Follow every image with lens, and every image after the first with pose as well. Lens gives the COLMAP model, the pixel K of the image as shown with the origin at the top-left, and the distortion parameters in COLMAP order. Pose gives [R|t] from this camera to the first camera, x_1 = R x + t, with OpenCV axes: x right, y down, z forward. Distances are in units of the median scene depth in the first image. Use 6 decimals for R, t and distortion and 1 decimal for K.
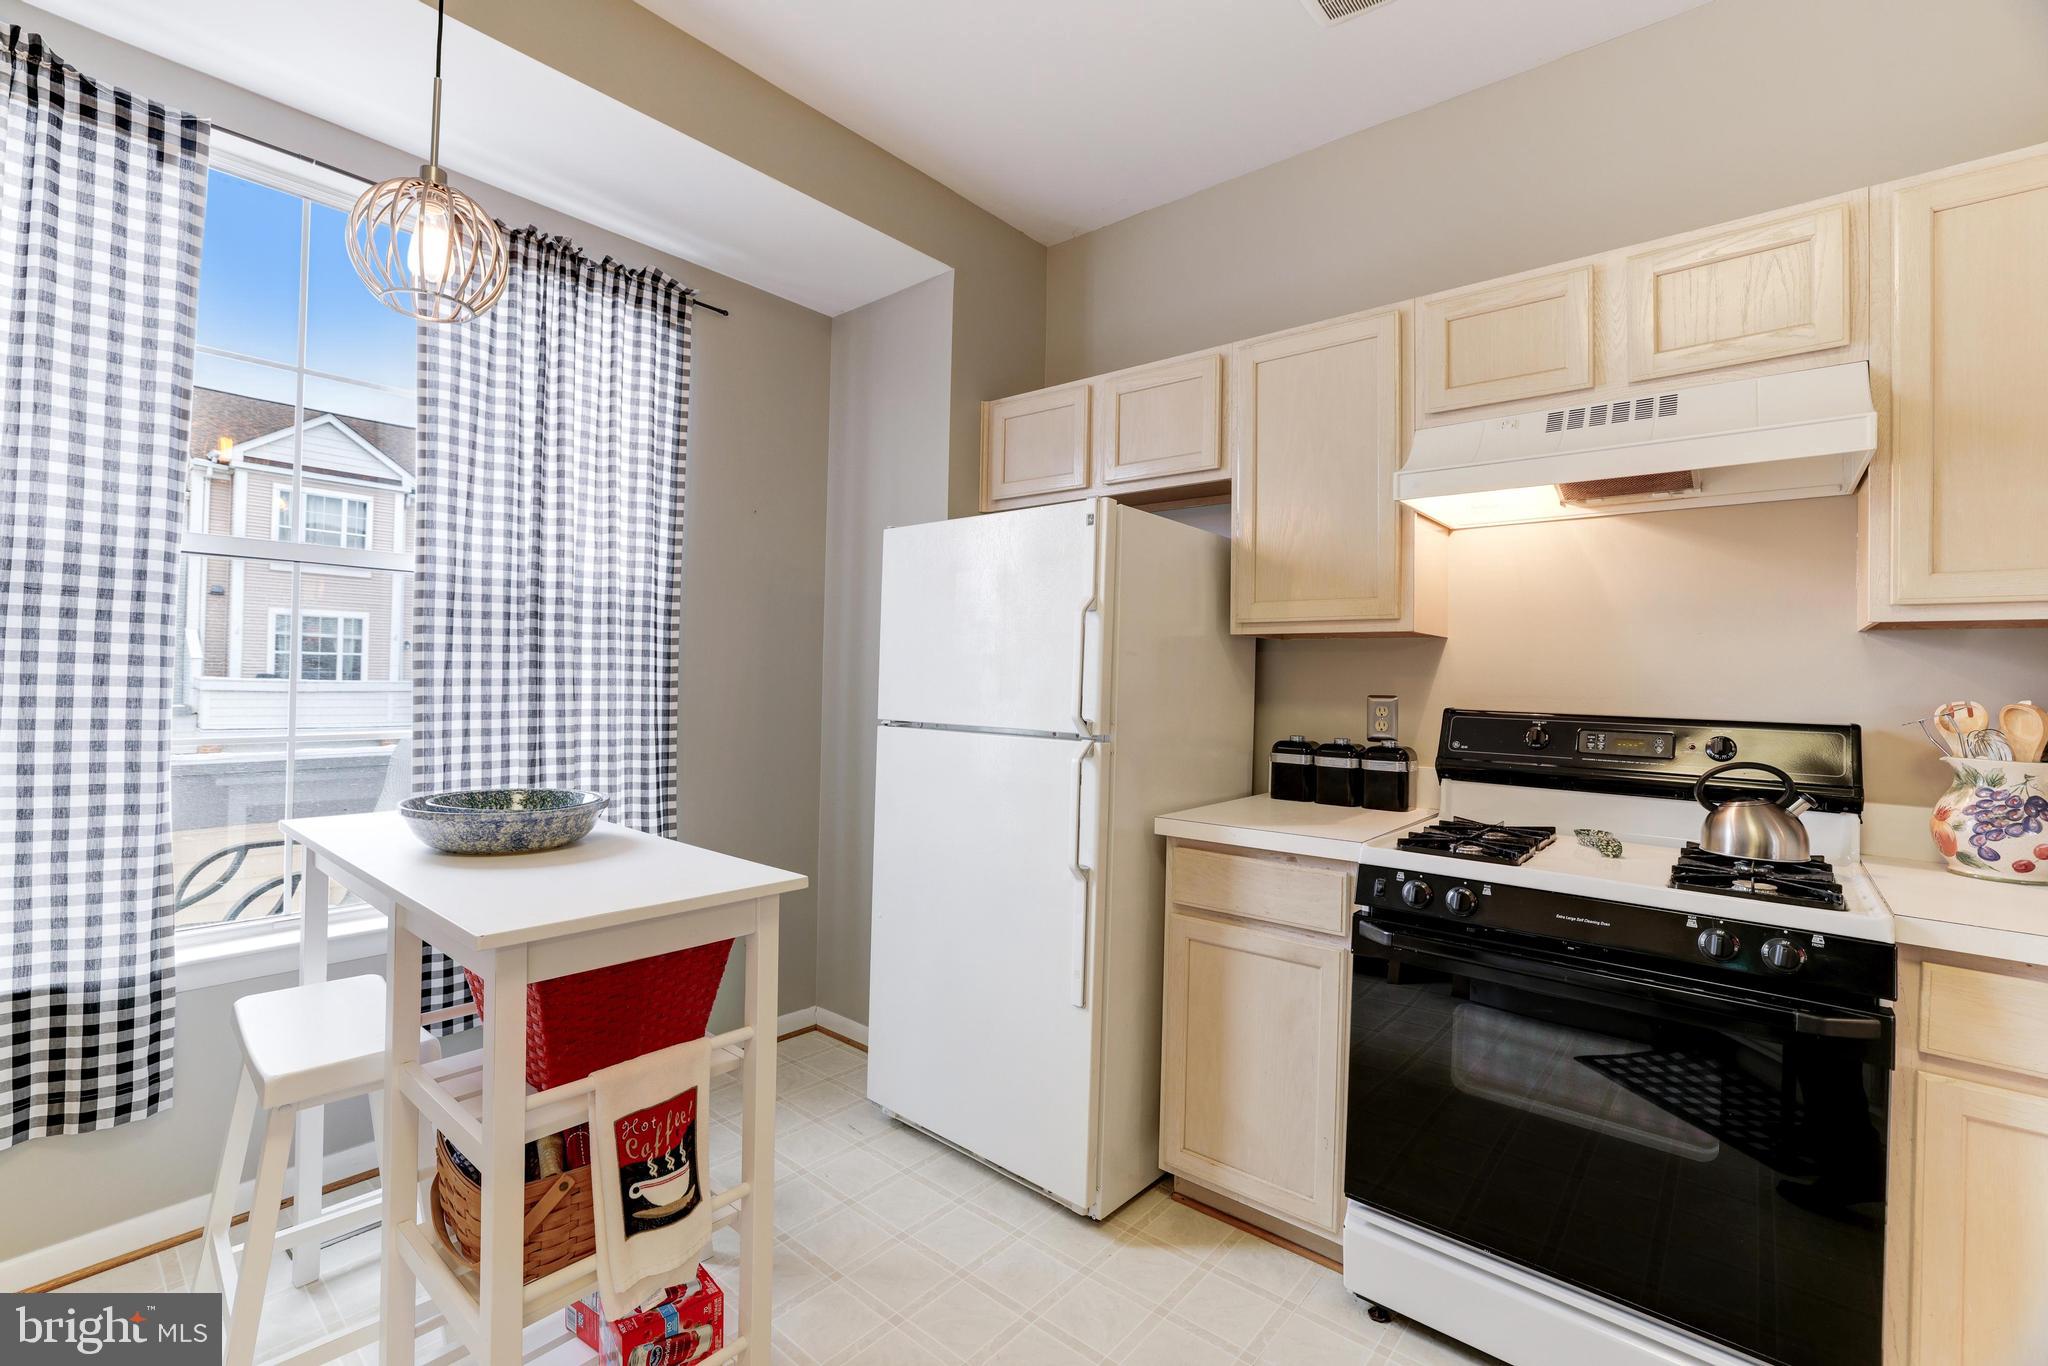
lens RADIAL K [[896.0, 0, 1008.1], [0, 896.0, 672.7], [0, 0, 1]] dist [-0.050049, 0.017271]
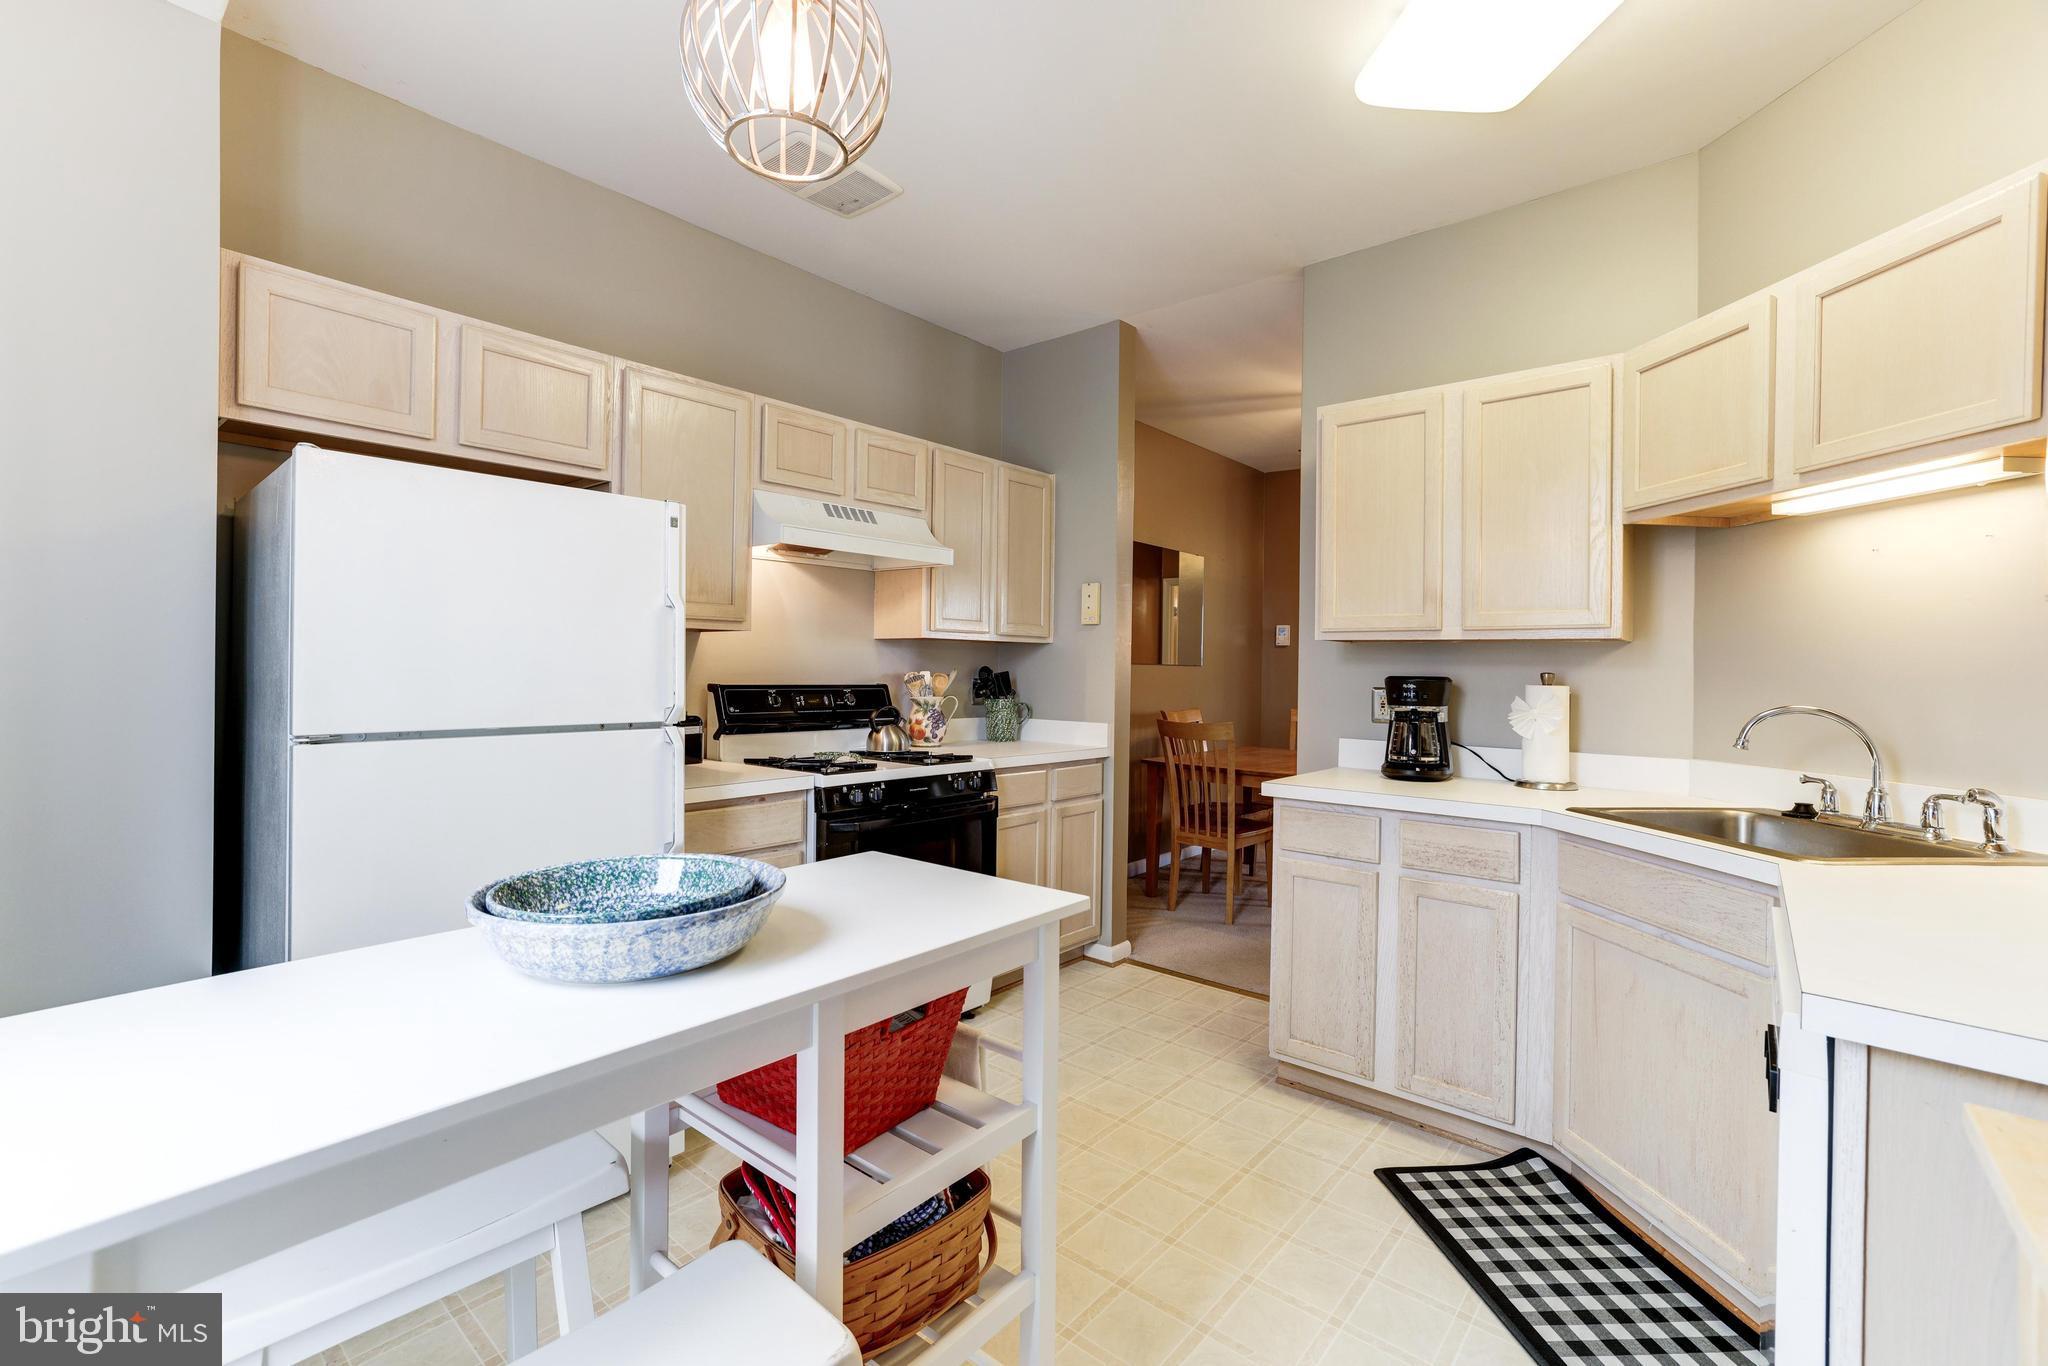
lens RADIAL K [[880.0, 0, 1012.2], [0, 880.0, 666.1], [0, 0, 1]] dist [-0.029017, 0.016475]
pose [[0.000821, -0.018399, 0.999830, -0.976225], [-0.016753, 0.999690, 0.018411, -0.023748], [-0.999859, -0.016765, 0.000512, 0.598361]]
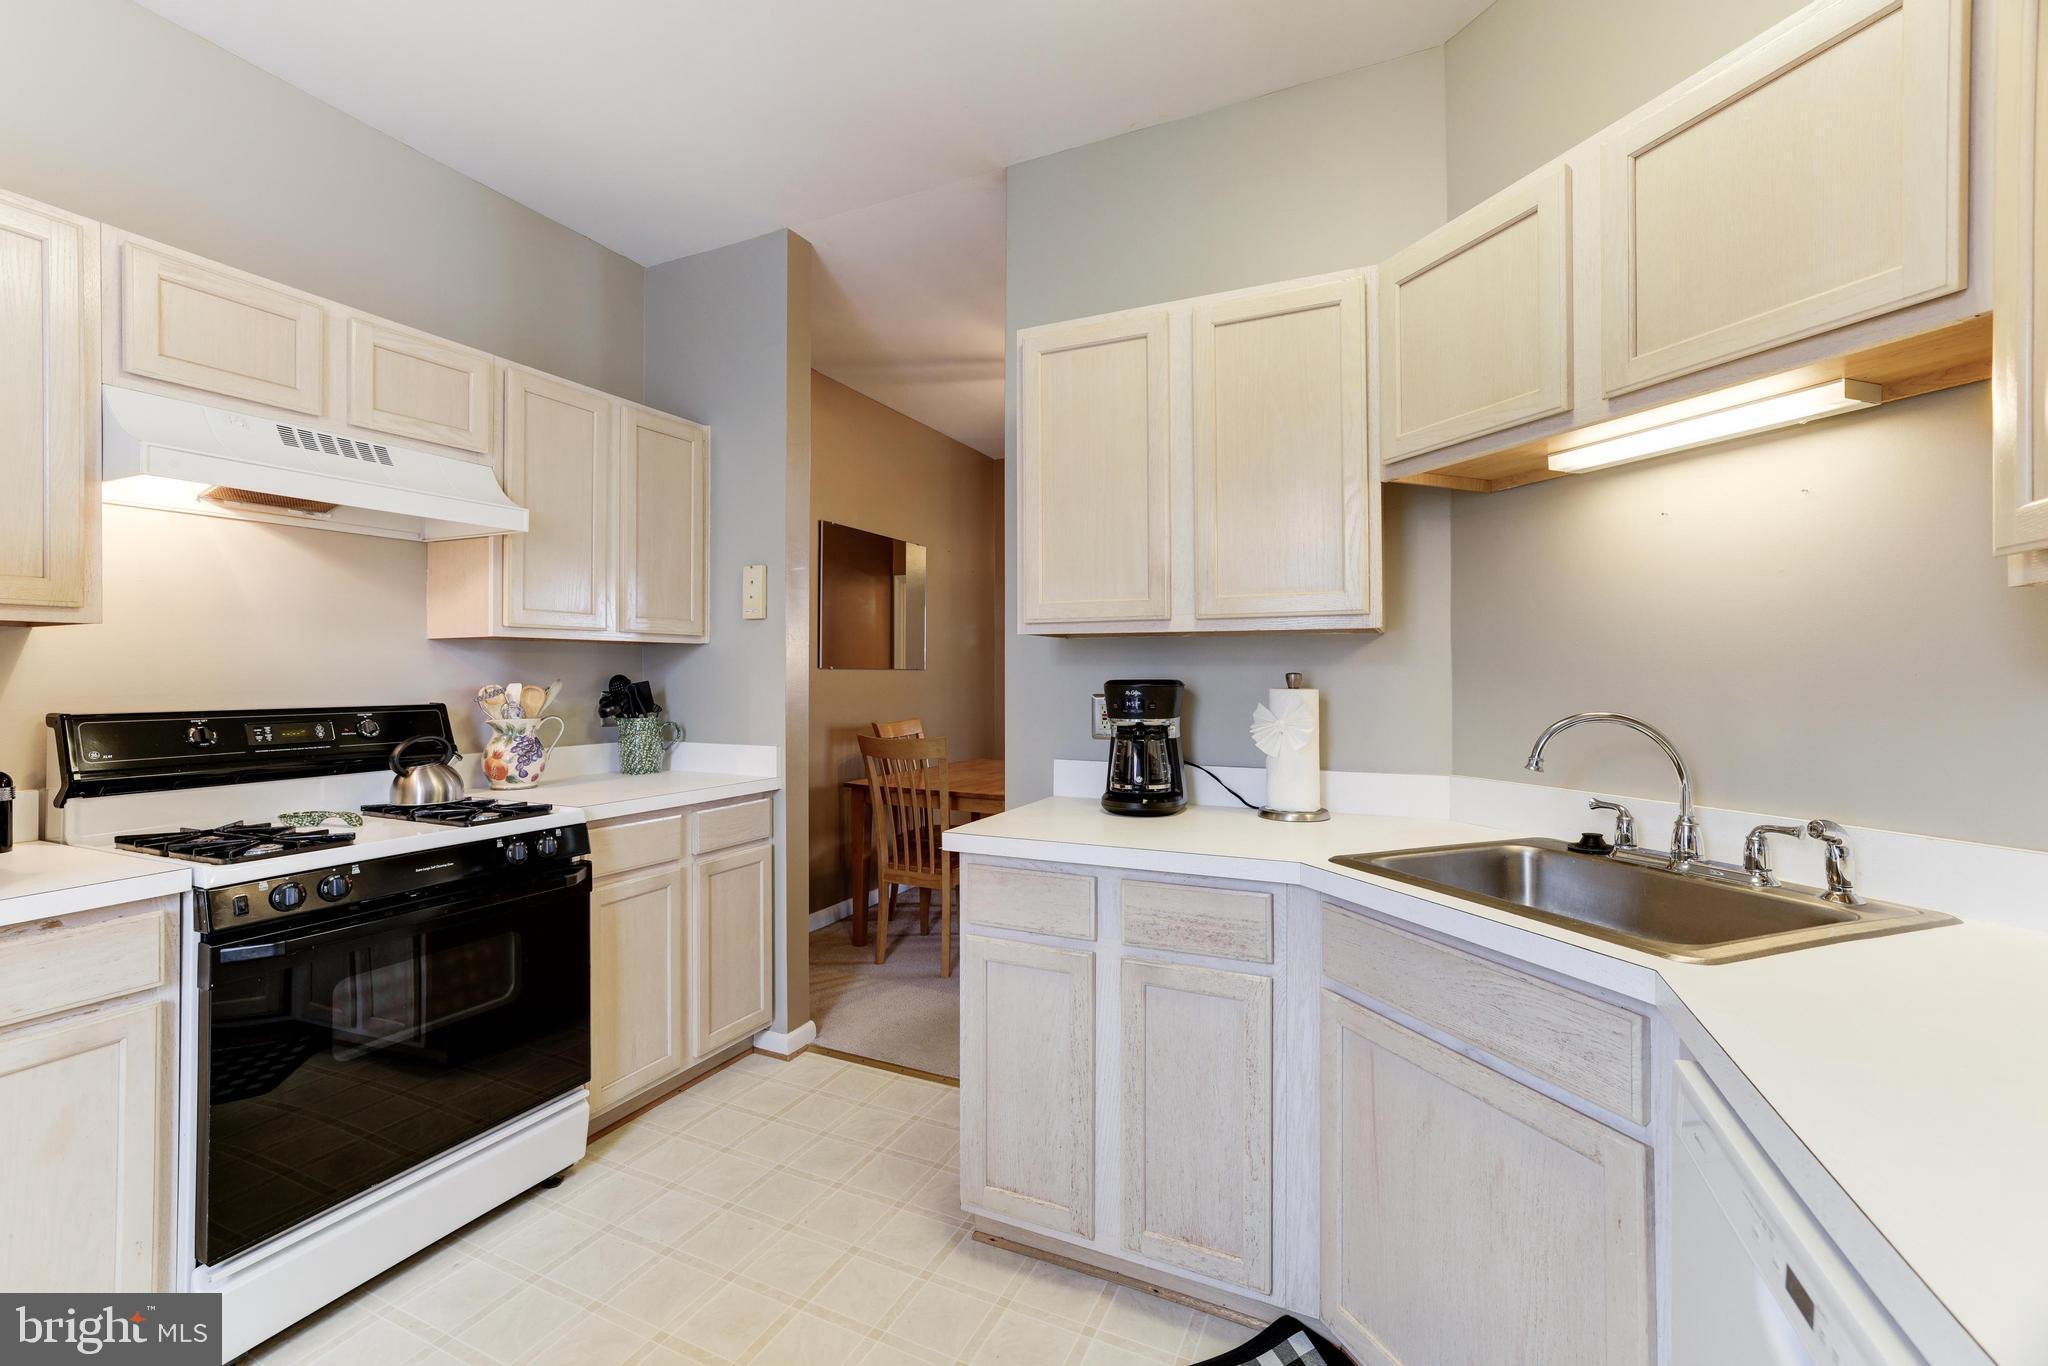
lens RADIAL K [[880.0, 0, 1012.2], [0, 880.0, 666.1], [0, 0, 1]] dist [-0.029017, 0.016475]
pose [[-0.268538, -0.012506, 0.963188, -0.590555], [-0.005727, 0.999919, 0.011387, -0.021318], [-0.963252, -0.002458, -0.268587, 0.403688]]
